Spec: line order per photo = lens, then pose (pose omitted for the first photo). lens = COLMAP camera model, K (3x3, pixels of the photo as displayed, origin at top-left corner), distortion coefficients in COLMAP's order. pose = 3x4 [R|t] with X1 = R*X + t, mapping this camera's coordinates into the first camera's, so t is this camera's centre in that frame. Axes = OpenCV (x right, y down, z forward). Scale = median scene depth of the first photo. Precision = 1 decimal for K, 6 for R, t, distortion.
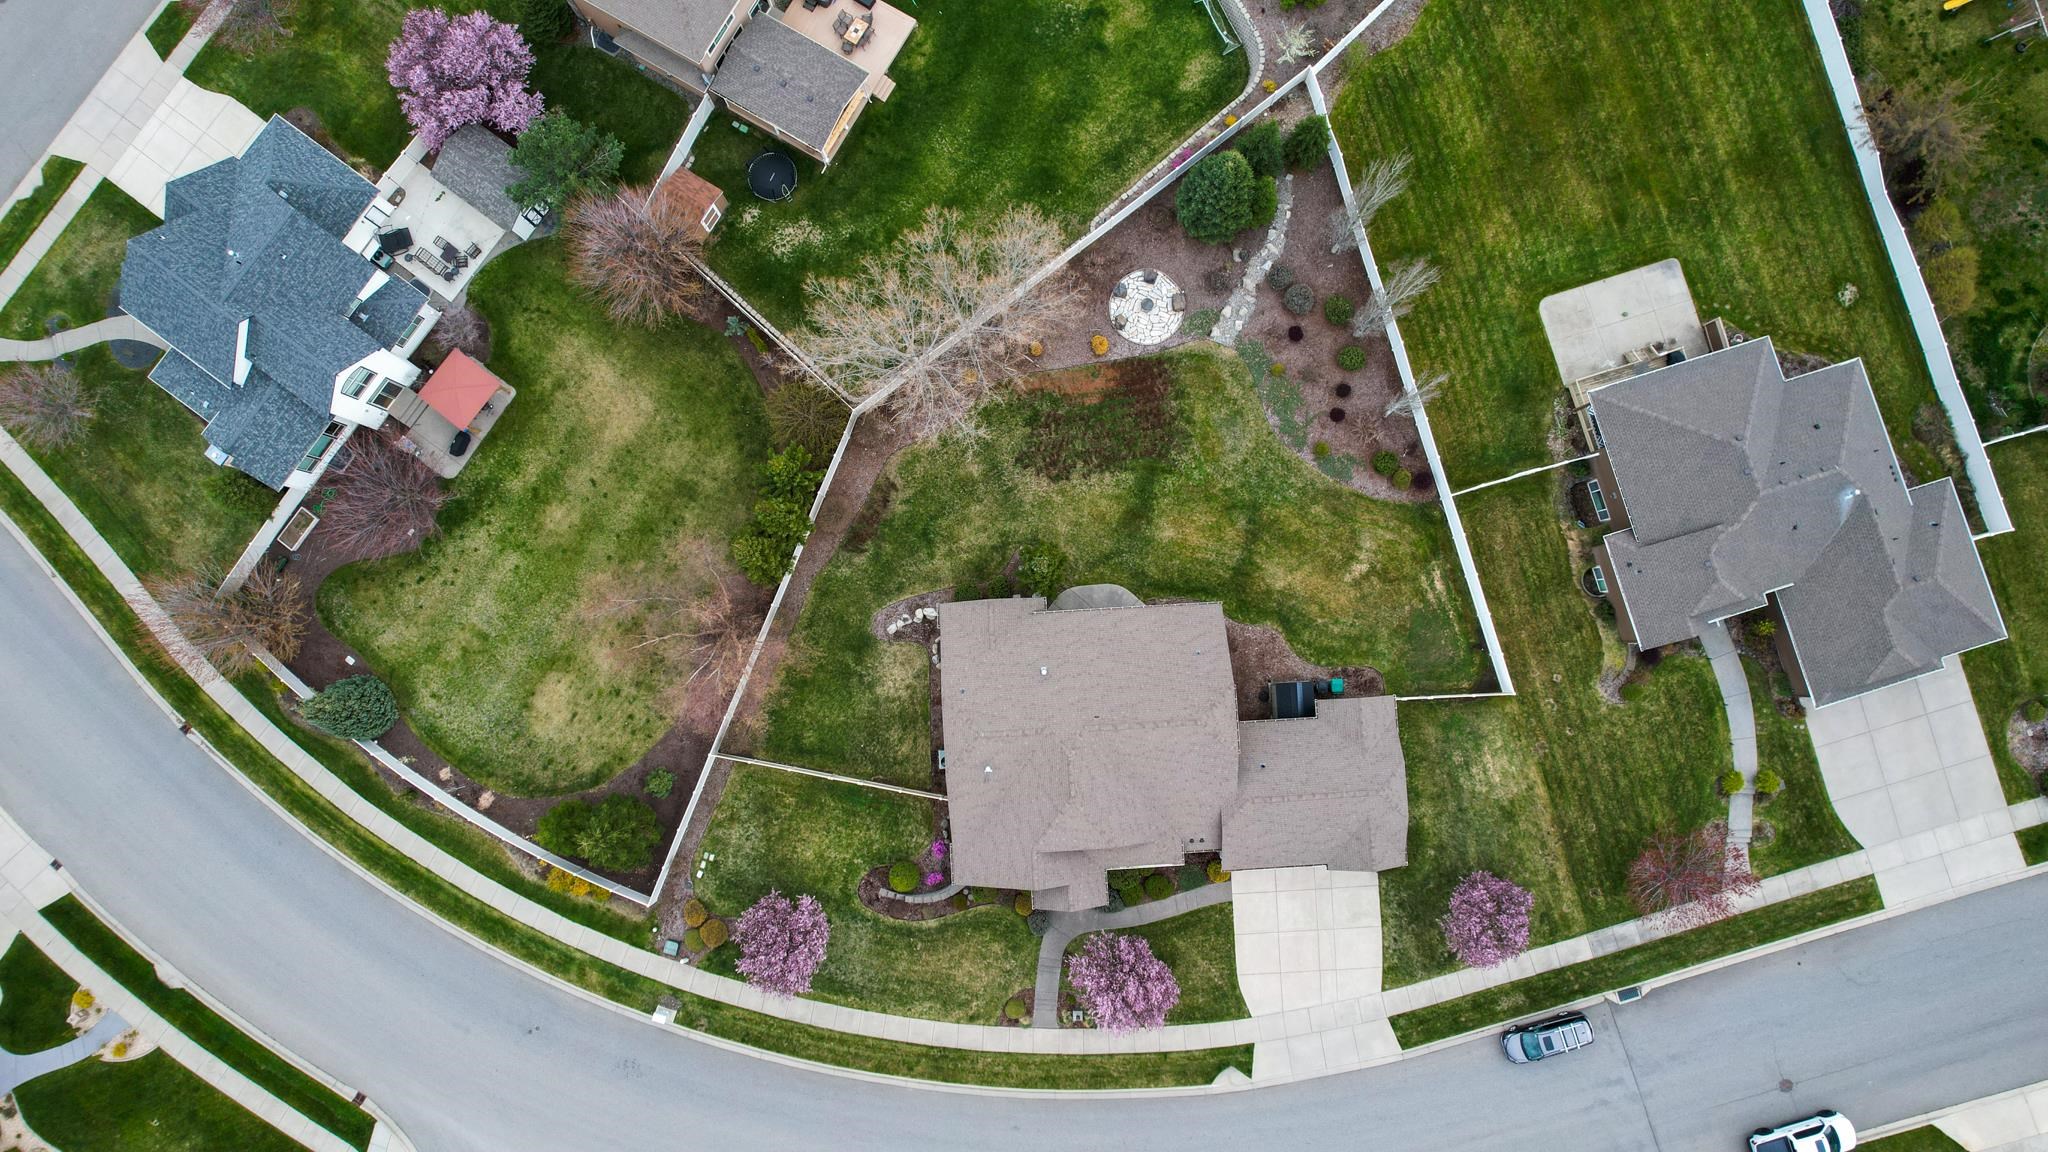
lens RADIAL K [[1303.3, 0, 1017.3], [0, 1303.3, 588.0], [0, 0, 1]] dist [-0.052179, 0.037210]
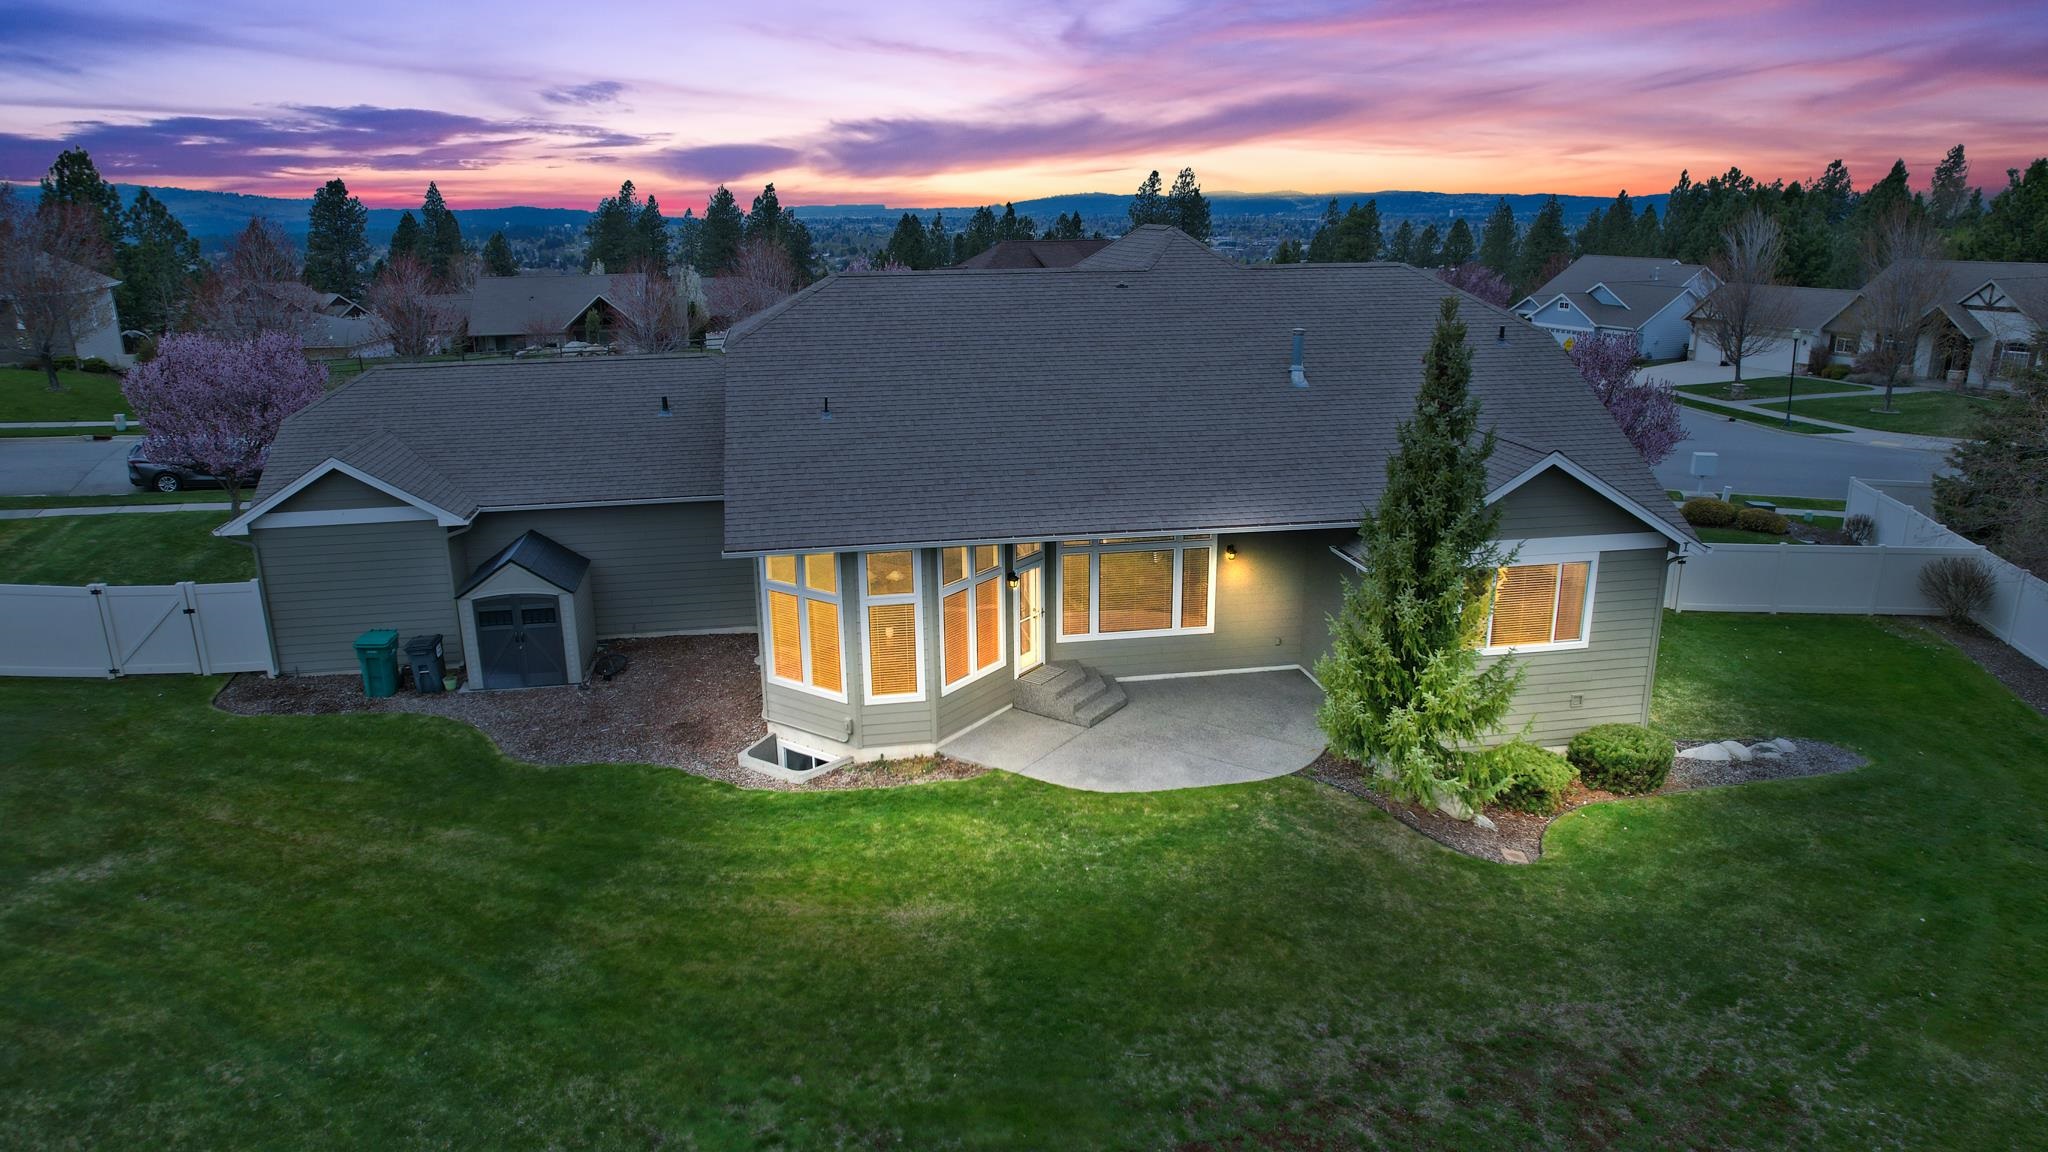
lens RADIAL K [[1303.3, 0, 1027.1], [0, 1303.3, 578.5], [0, 0, 1]] dist [-0.052179, 0.037210]
pose [[-0.992806, 0.043025, -0.111736, 0.120858], [-0.118501, -0.219490, 0.968391, -0.244686], [0.017140, 0.974665, 0.223010, 0.907562]]
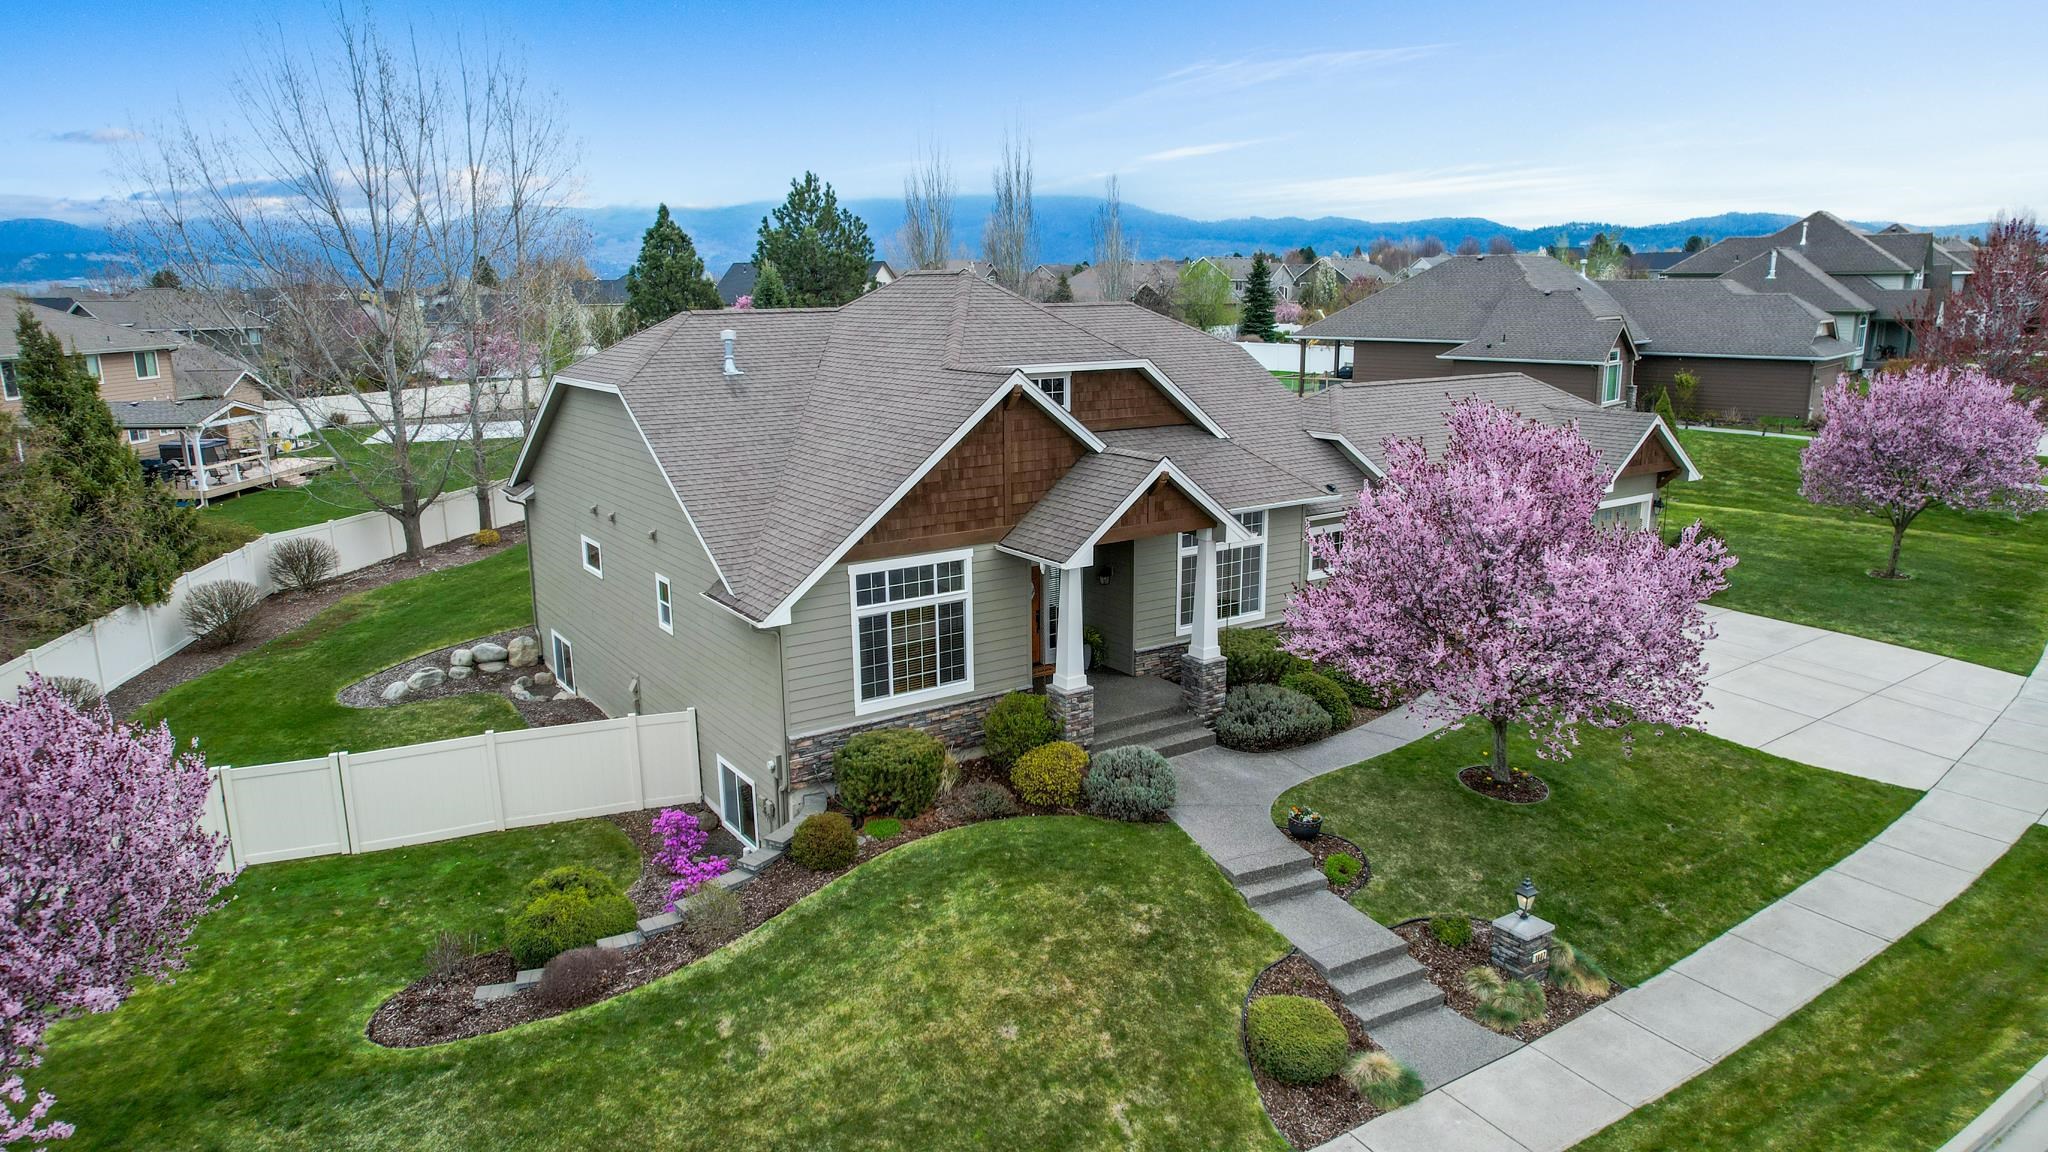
lens RADIAL K [[1303.3, 0, 1017.5], [0, 1303.3, 591.0], [0, 0, 1]] dist [-0.052179, 0.037210]
pose [[0.856184, -0.122078, 0.502041, -0.129946], [0.516169, 0.244923, -0.820721, 0.449072], [-0.022769, 0.961826, 0.272712, 0.880929]]
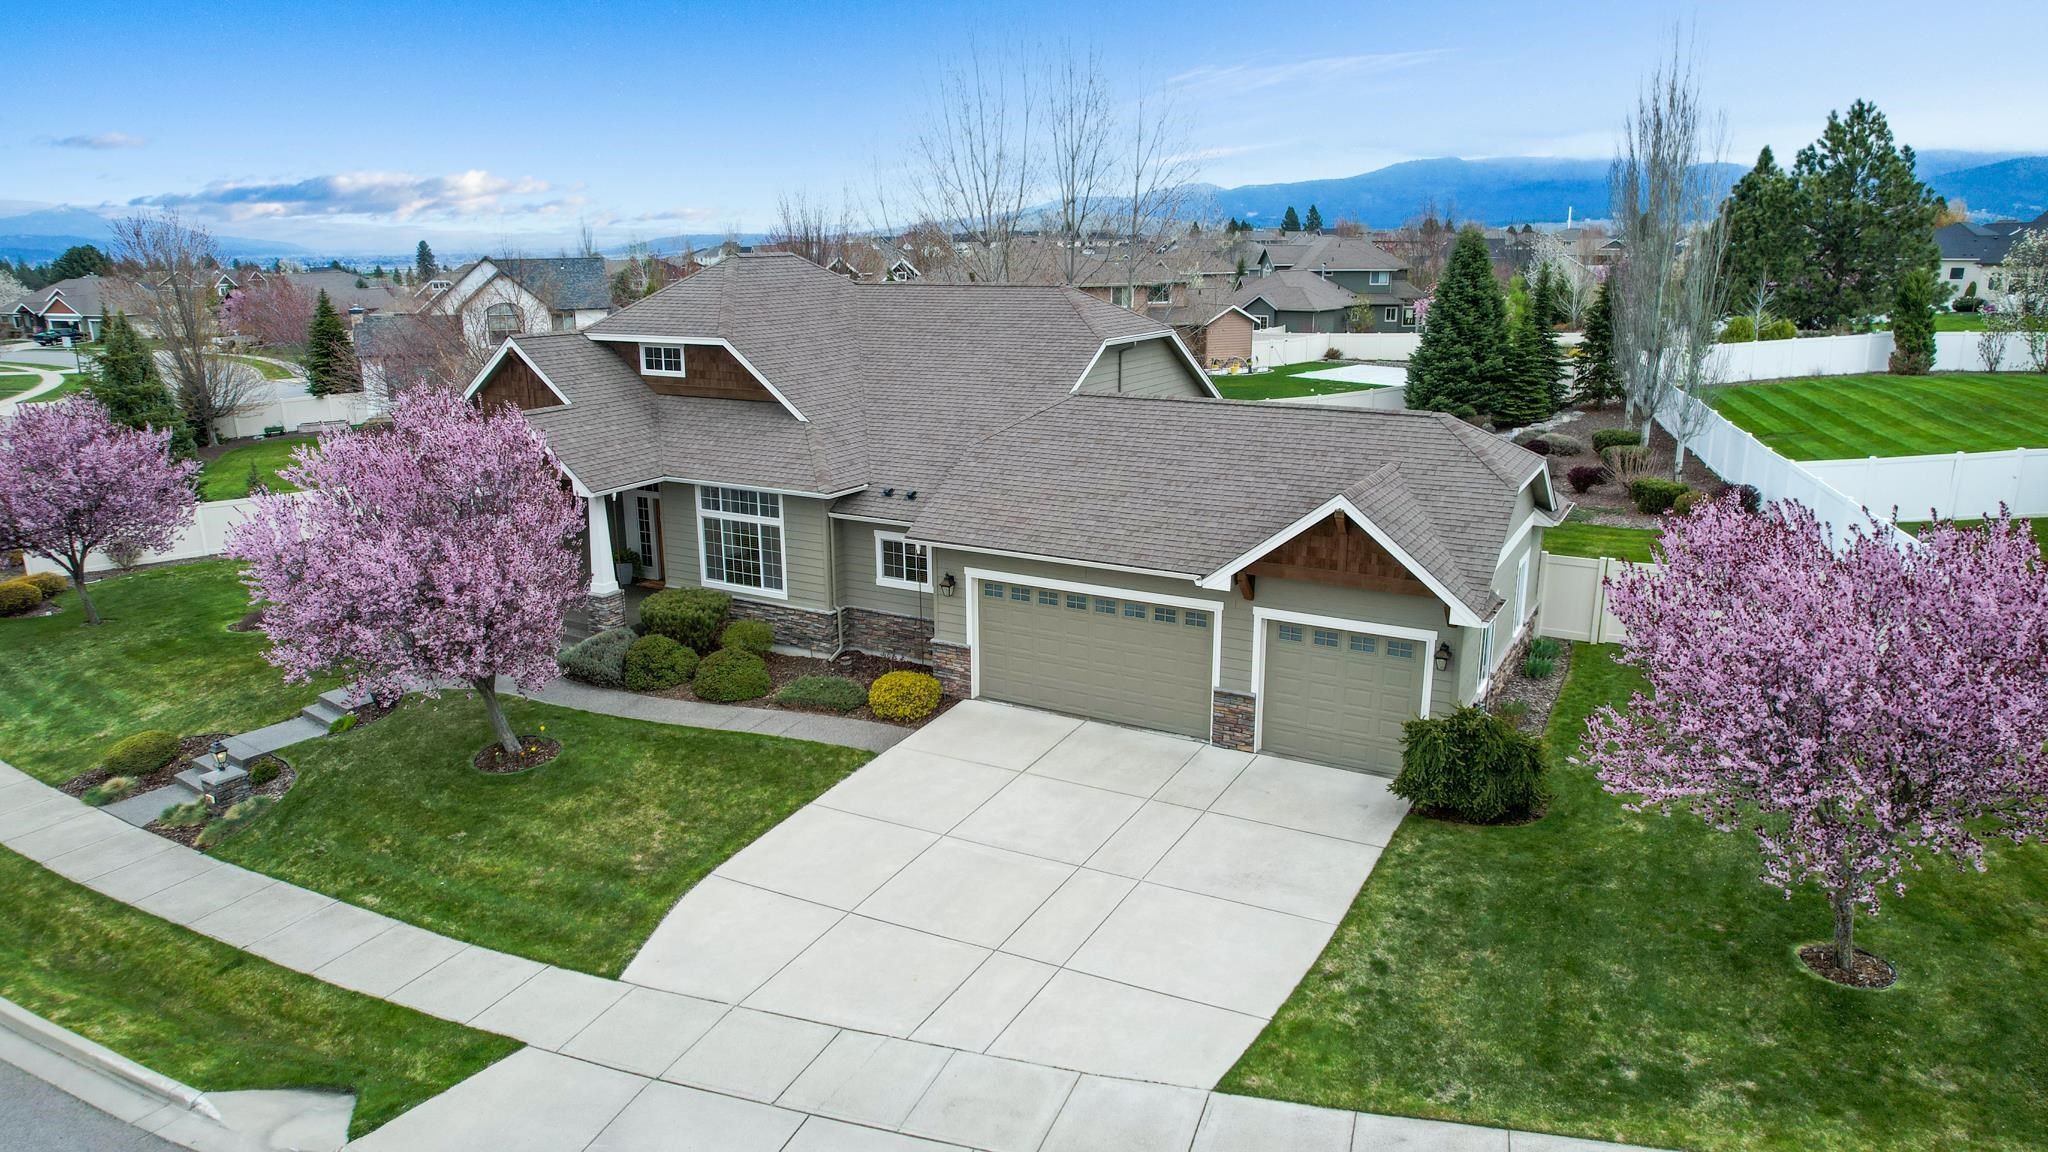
lens RADIAL K [[1303.3, 0, 1010.4], [0, 1303.3, 567.3], [0, 0, 1]] dist [-0.052179, 0.037210]
pose [[0.837600, 0.133734, -0.529662, 0.340805], [-0.545272, 0.263681, -0.795708, 0.448330], [0.033249, 0.955294, 0.293780, 0.869986]]
